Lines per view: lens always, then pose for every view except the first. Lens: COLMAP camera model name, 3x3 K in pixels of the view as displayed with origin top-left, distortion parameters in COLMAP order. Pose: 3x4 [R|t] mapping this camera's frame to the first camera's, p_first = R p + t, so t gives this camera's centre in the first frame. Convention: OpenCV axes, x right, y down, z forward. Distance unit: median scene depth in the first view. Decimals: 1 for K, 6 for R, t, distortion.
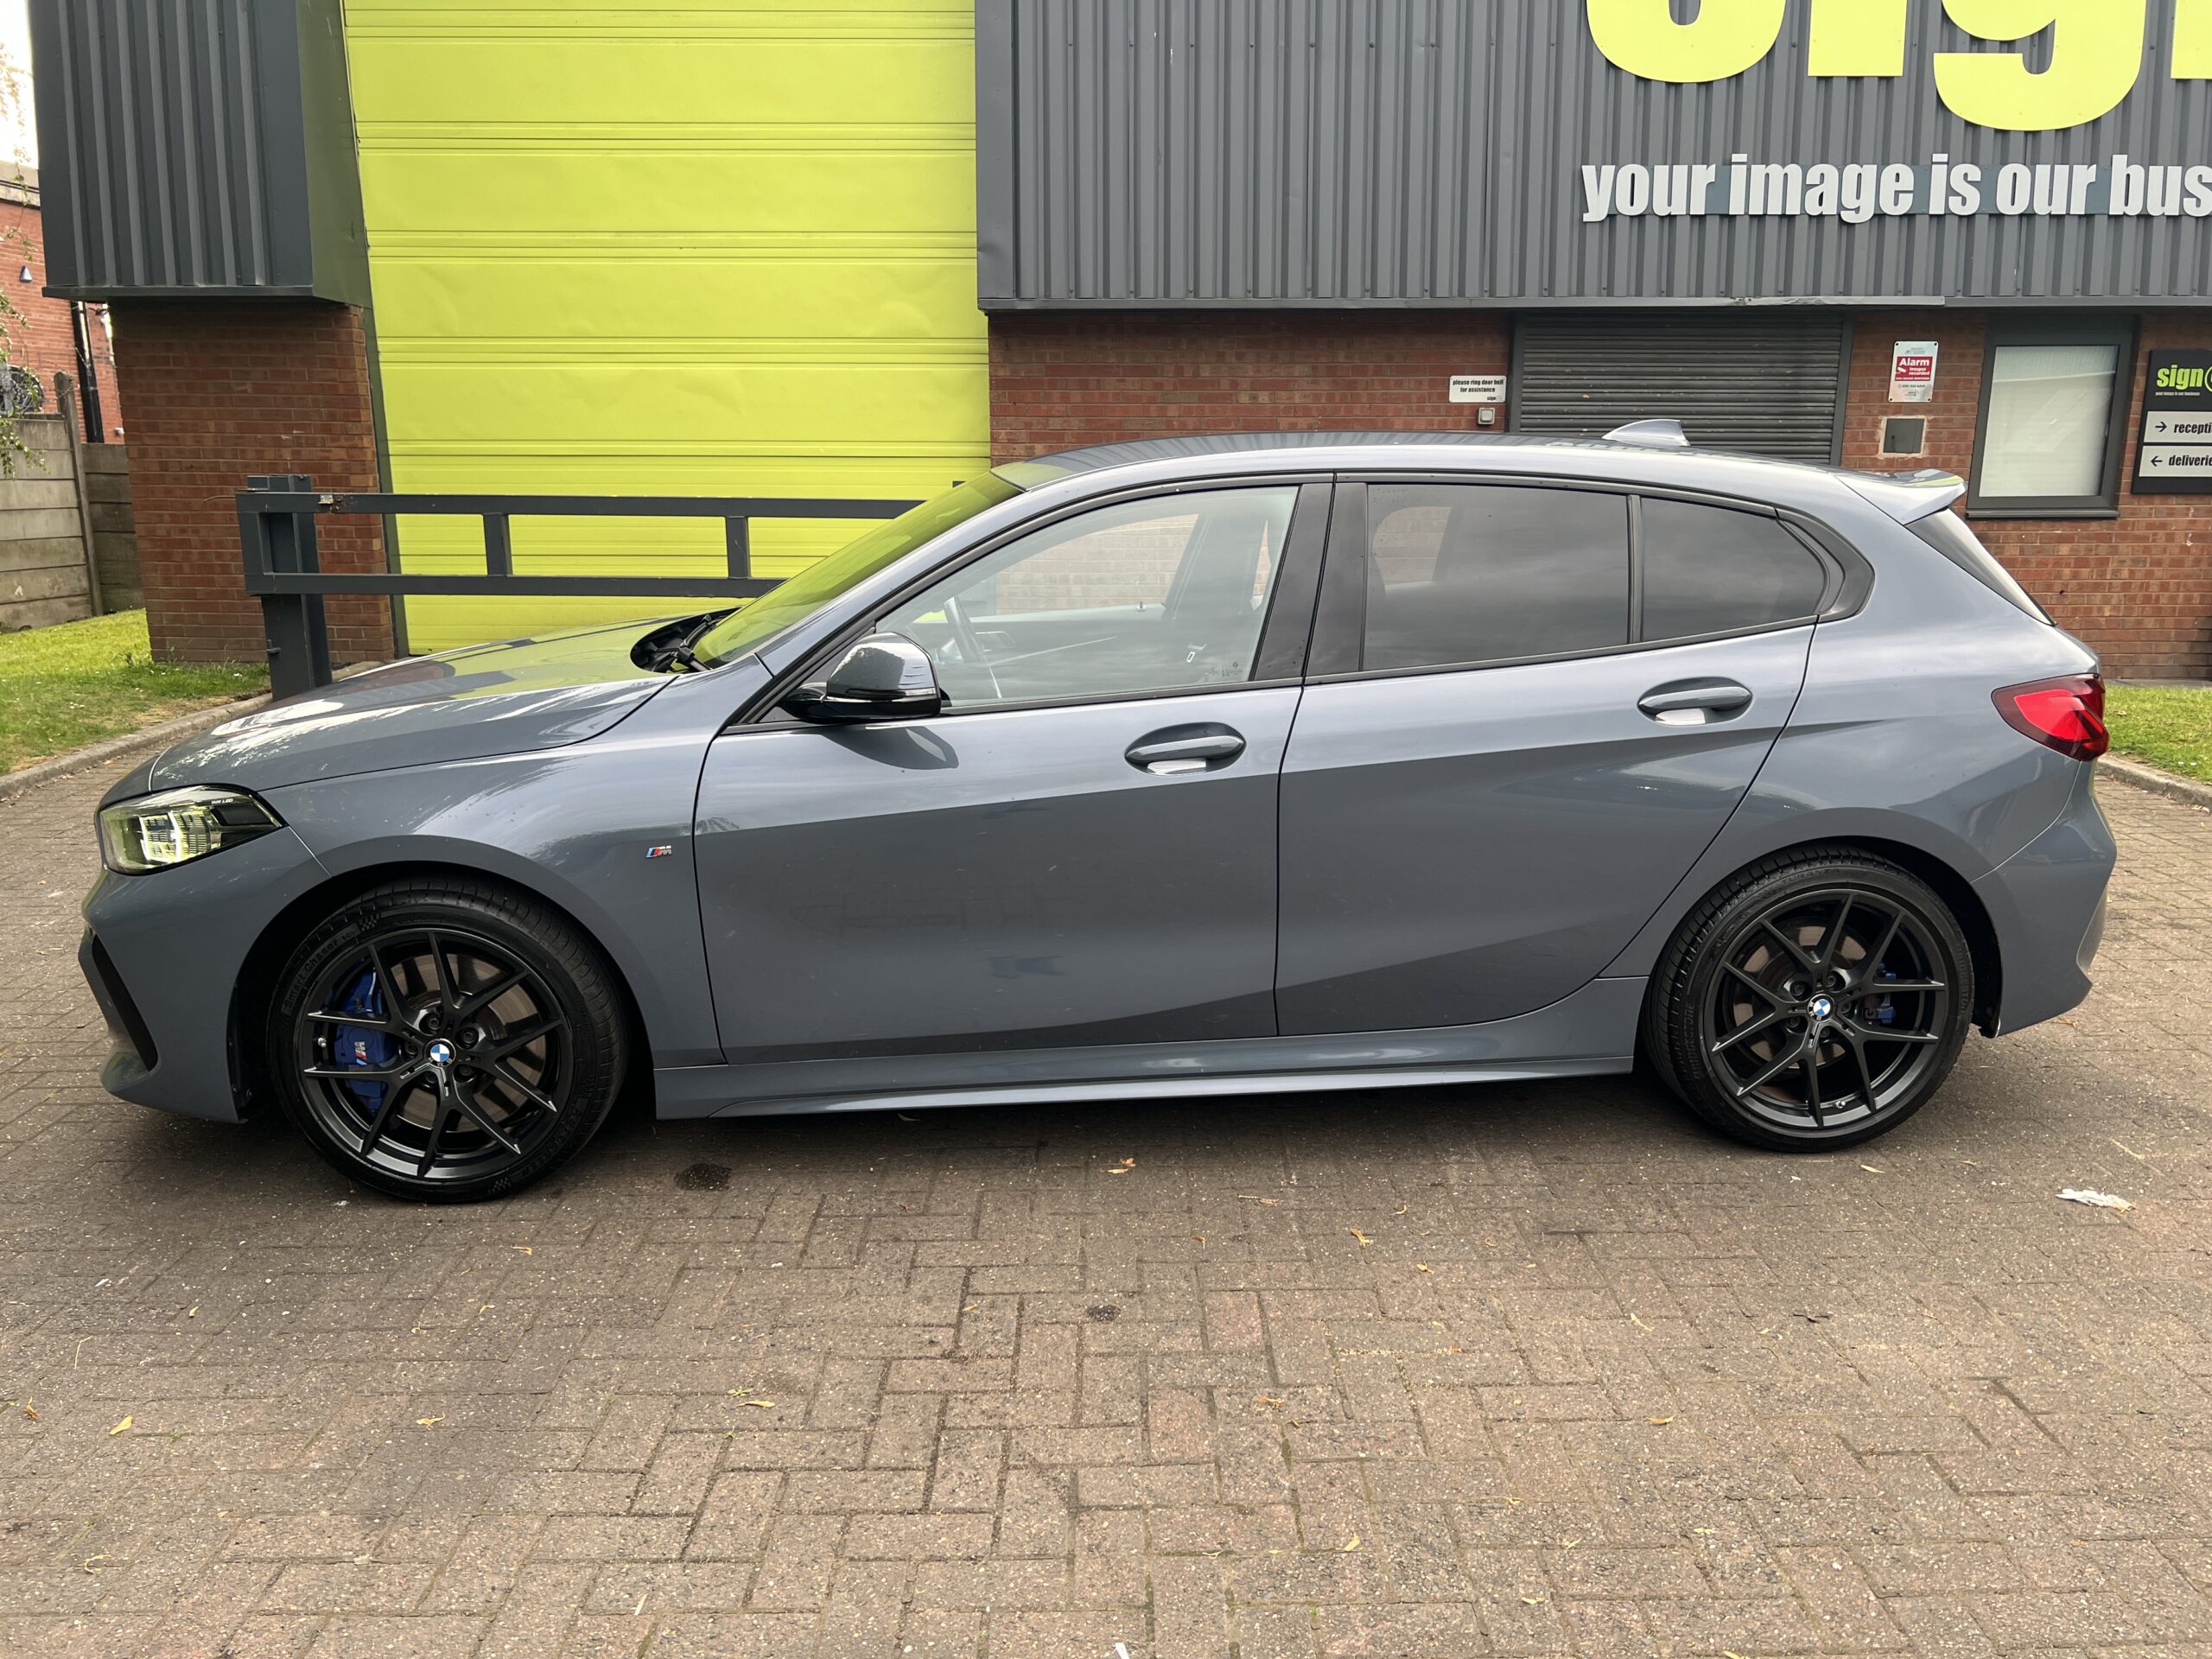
lens RADIAL K [[1689.1, 0, 1131.0], [0, 1689.1, 839.9], [0, 0, 1]] dist [0.037646, -0.046970]
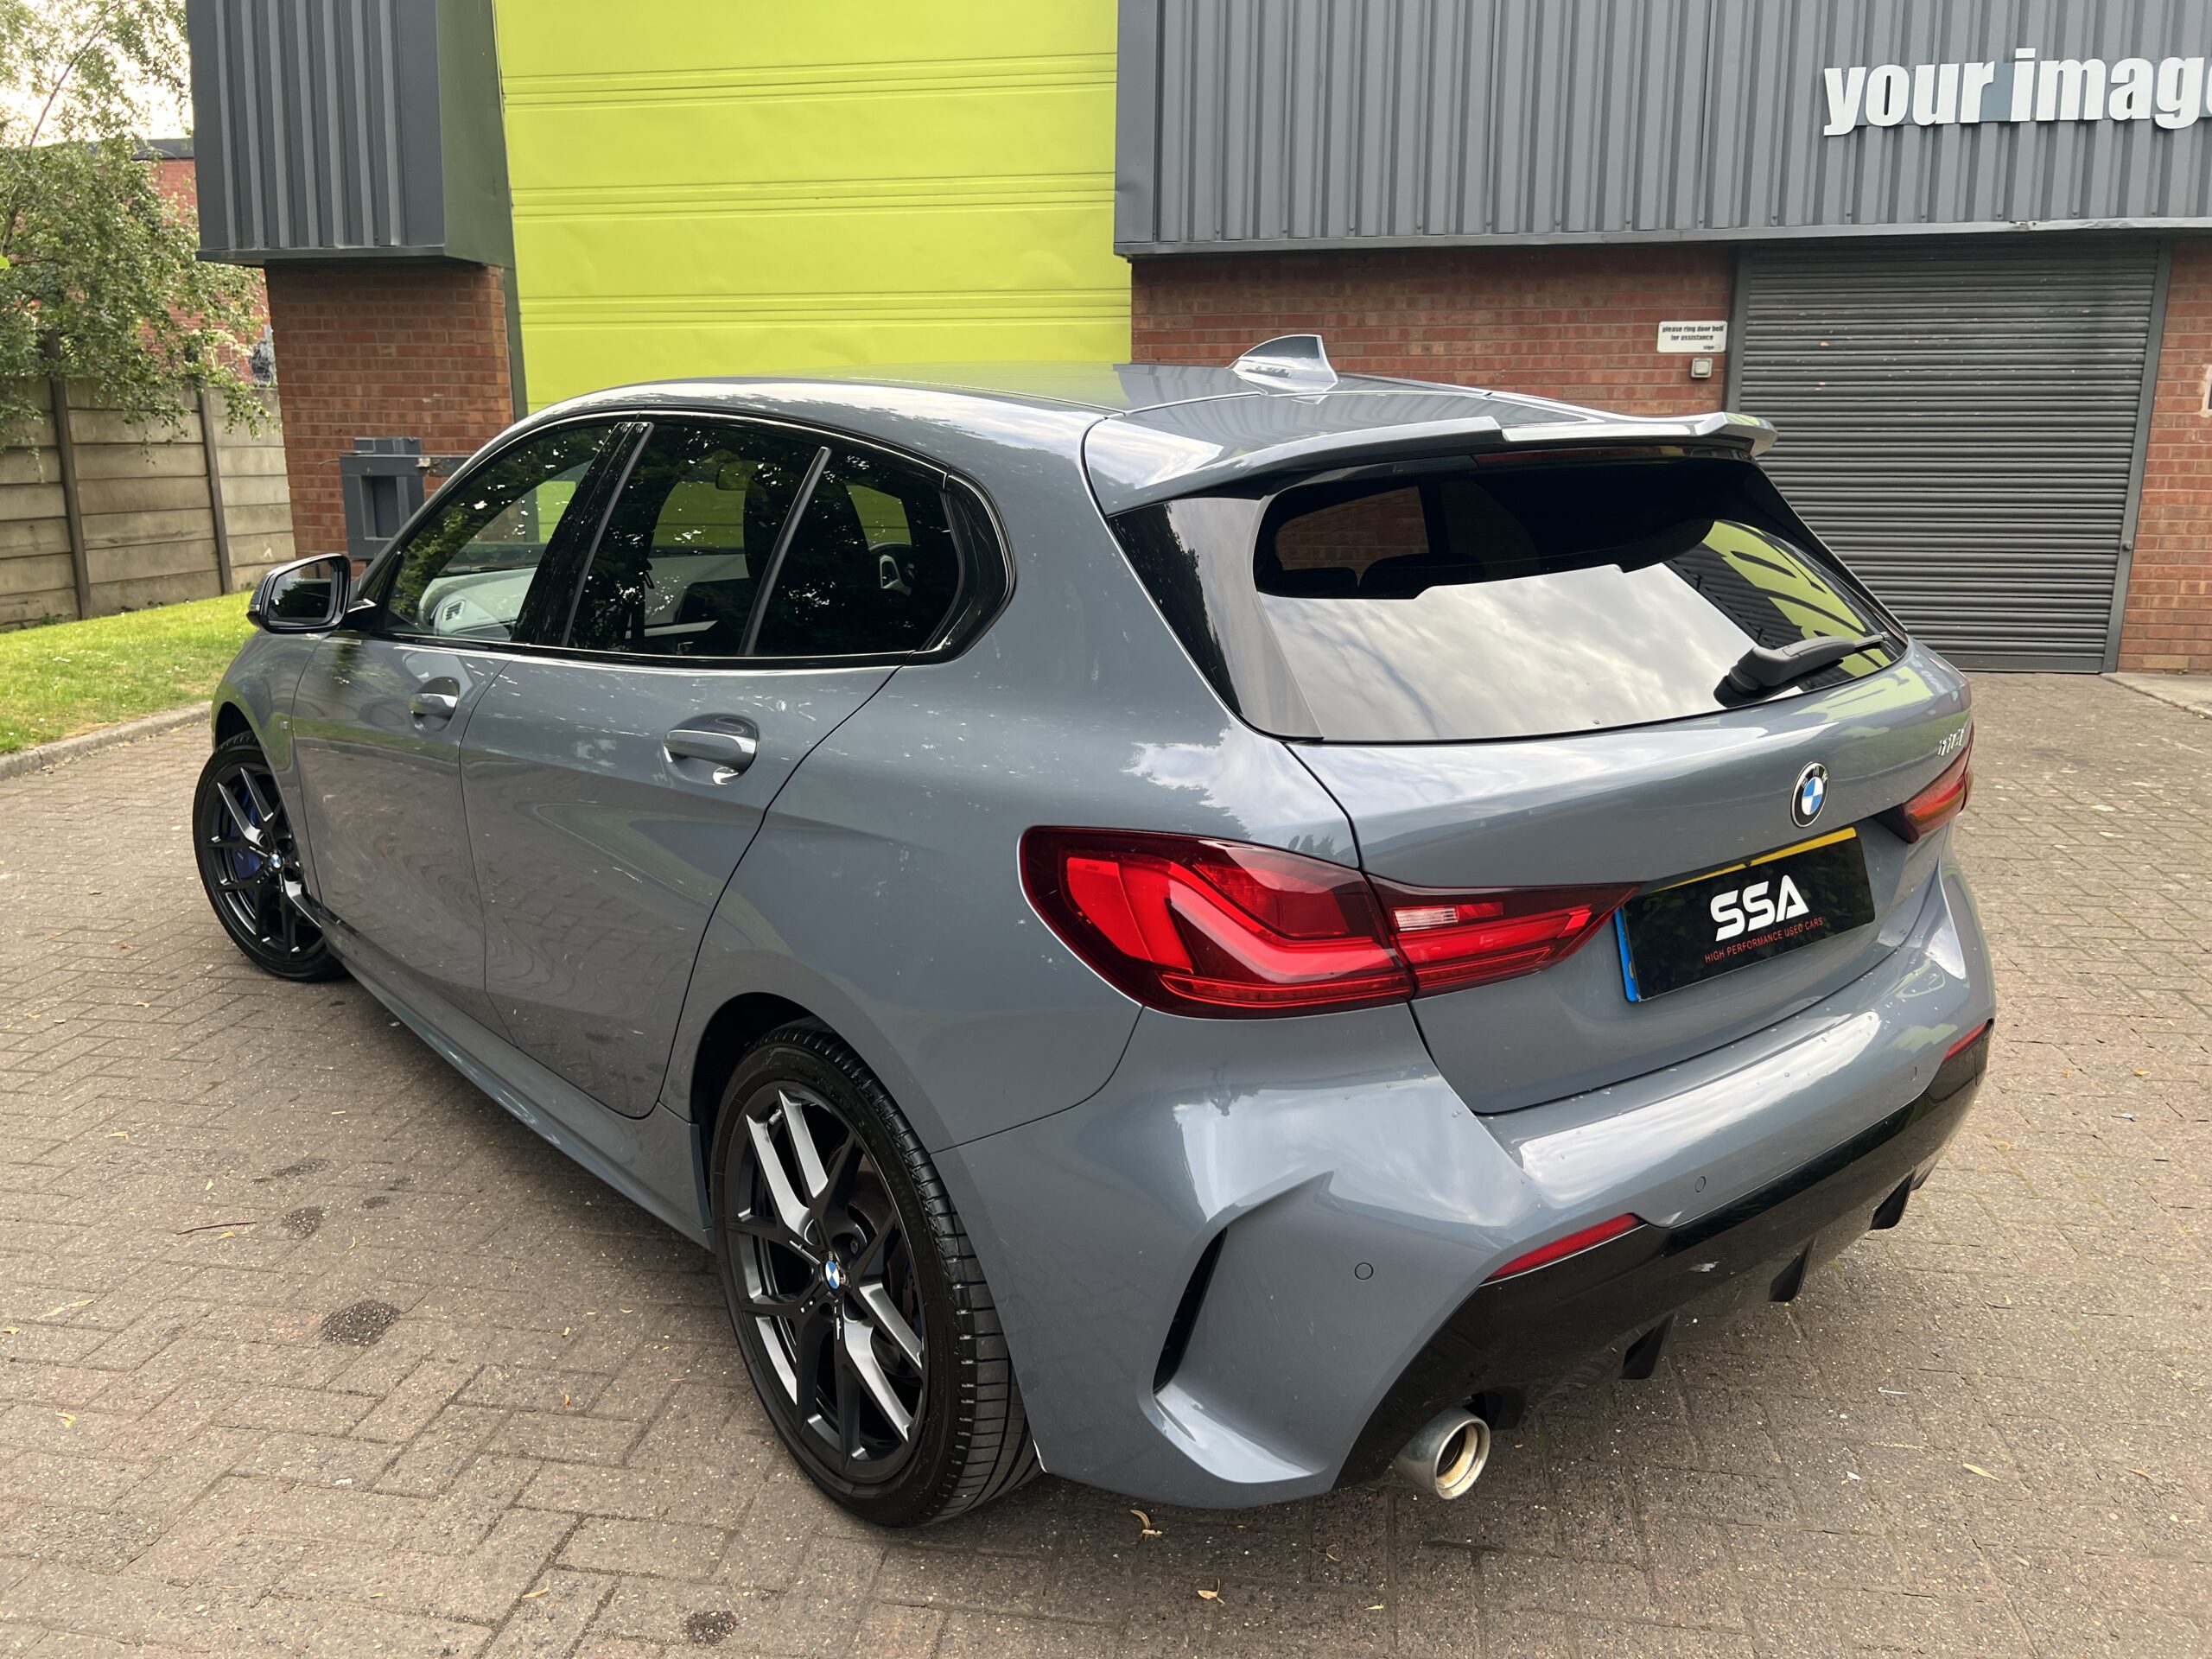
lens RADIAL K [[1689.1, 0, 1098.9], [0, 1689.1, 811.6], [0, 0, 1]] dist [0.037646, -0.046970]
pose [[0.983366, 0.038036, -0.177610, 0.074261], [-0.037982, 0.999272, 0.003707, -0.017636], [0.177622, 0.003100, 0.984094, 0.104475]]
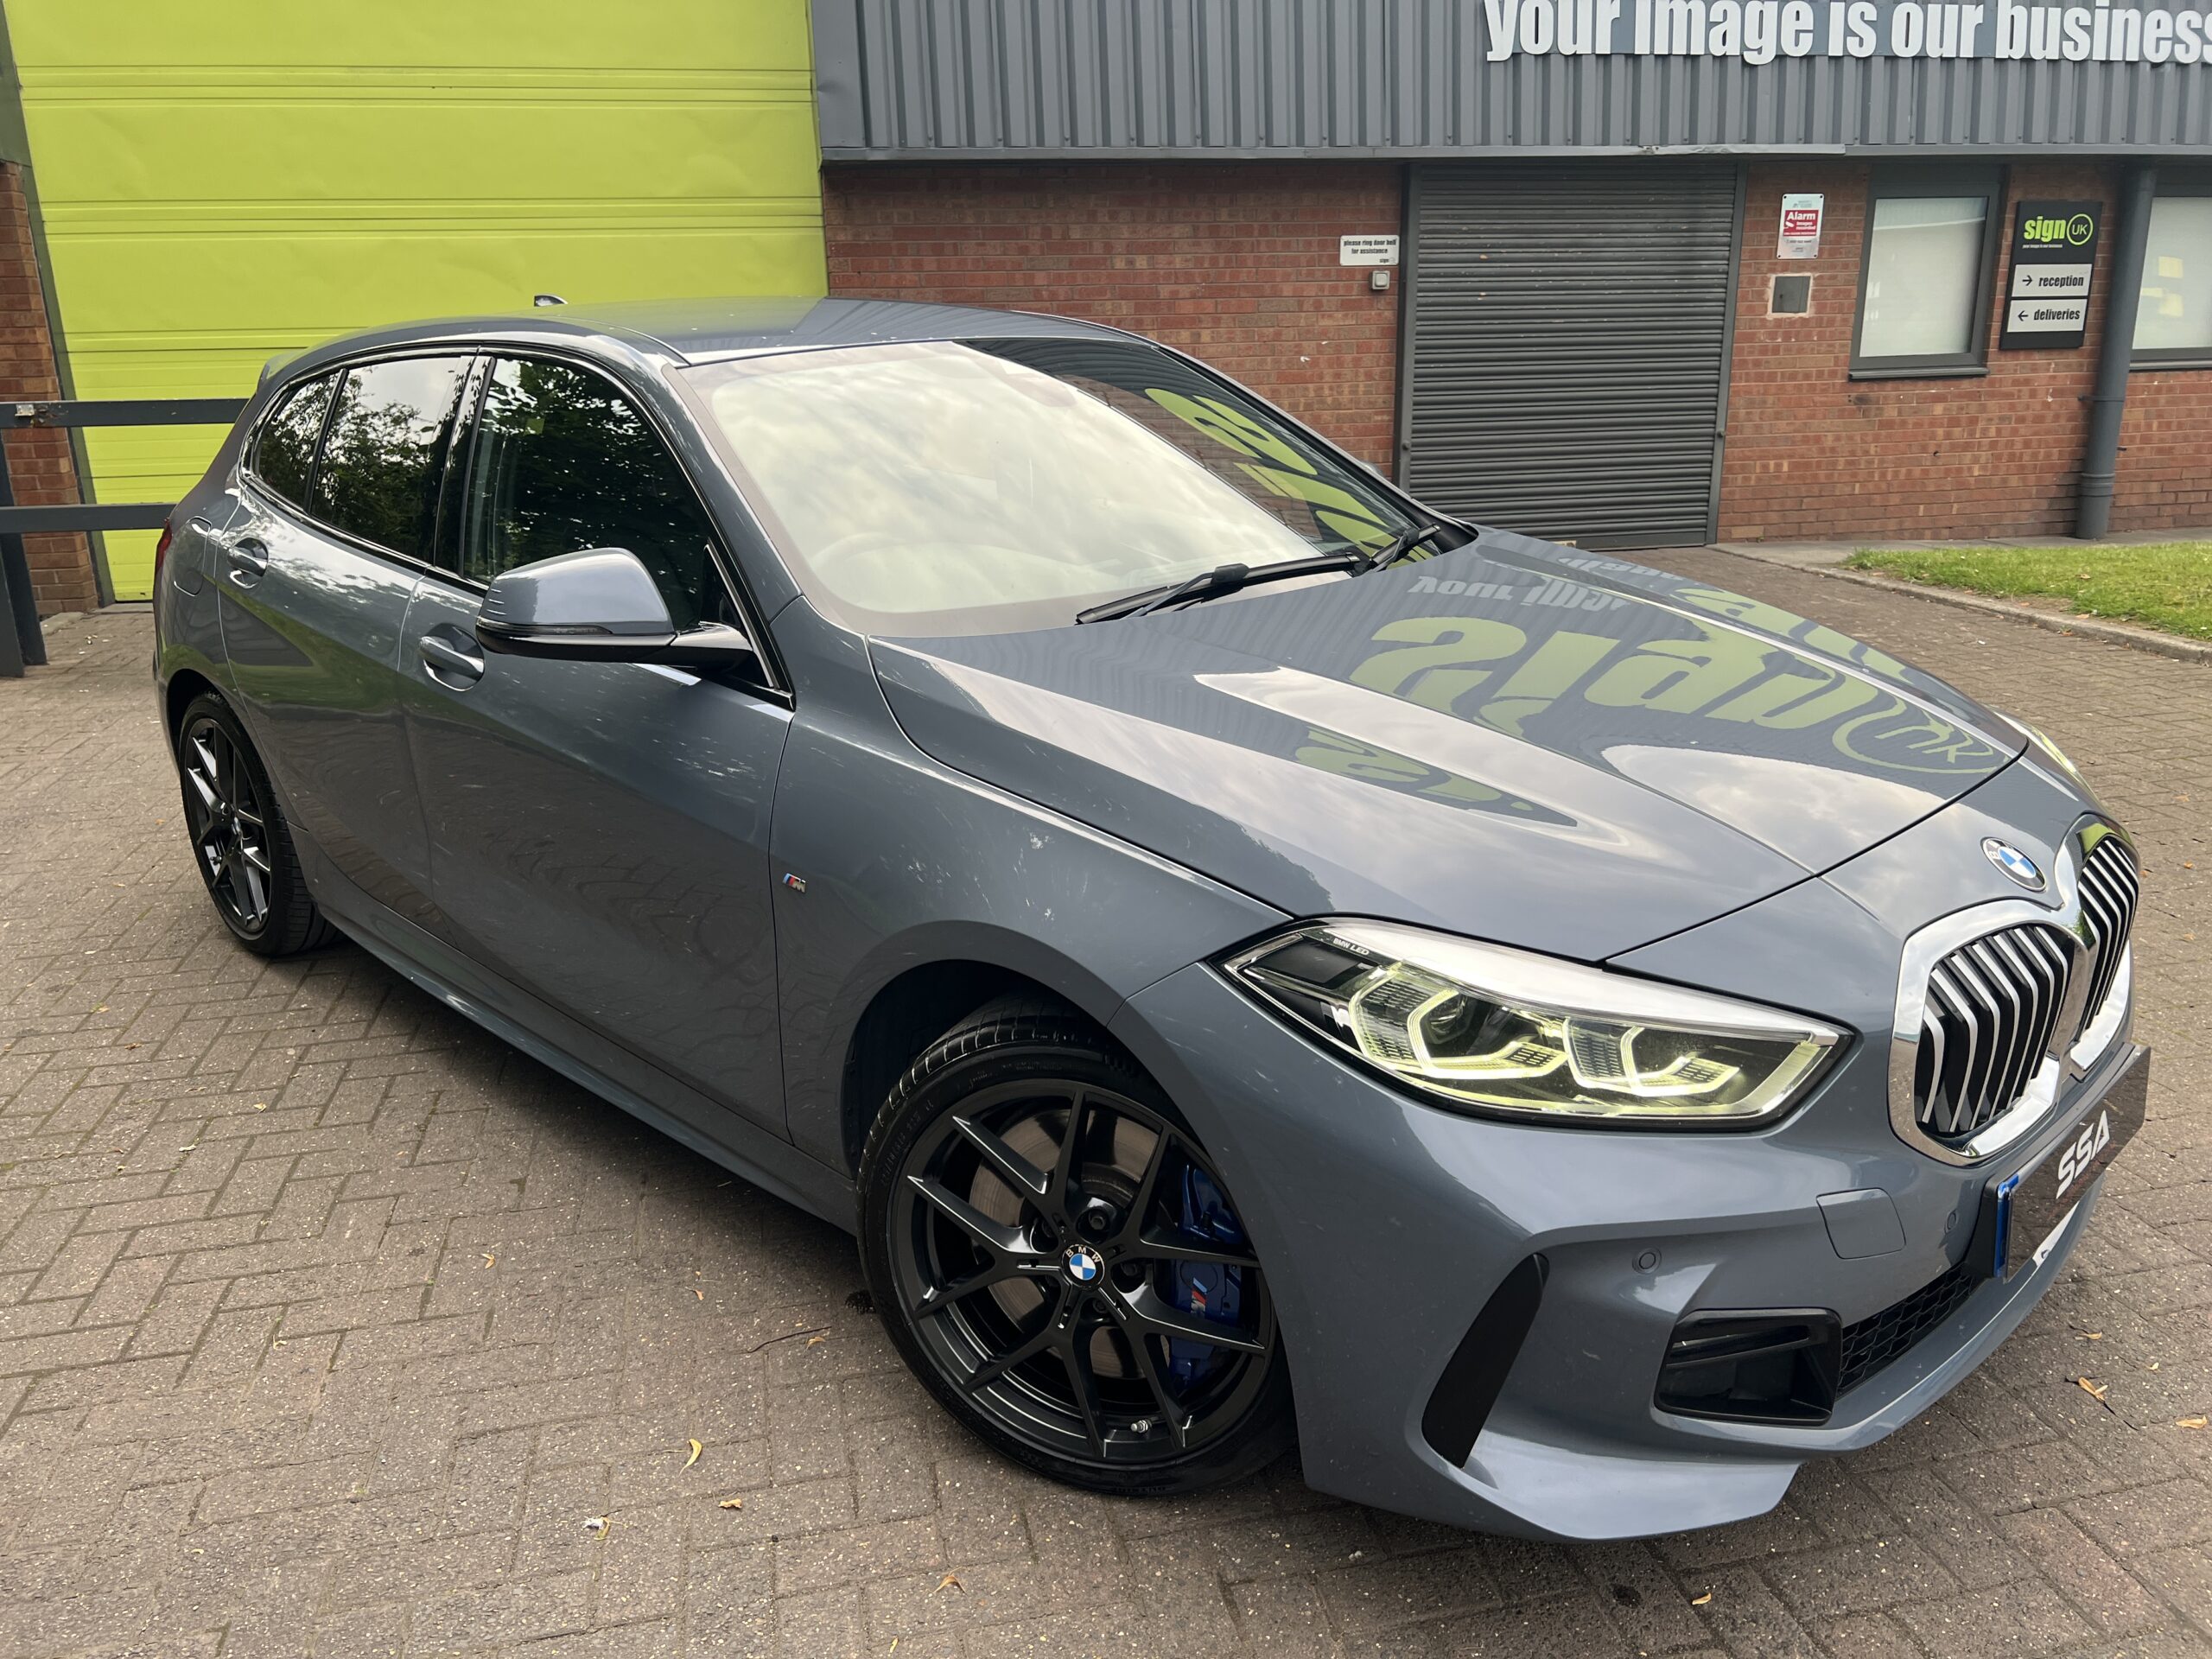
lens RADIAL K [[1689.1, 0, 1112.2], [0, 1689.1, 822.7], [0, 0, 1]] dist [0.037646, -0.046970]
pose [[0.980336, -0.074576, 0.182702, -0.127189], [0.064323, 0.996037, 0.061420, -0.025339], [-0.186558, -0.048461, 0.981248, 0.121325]]
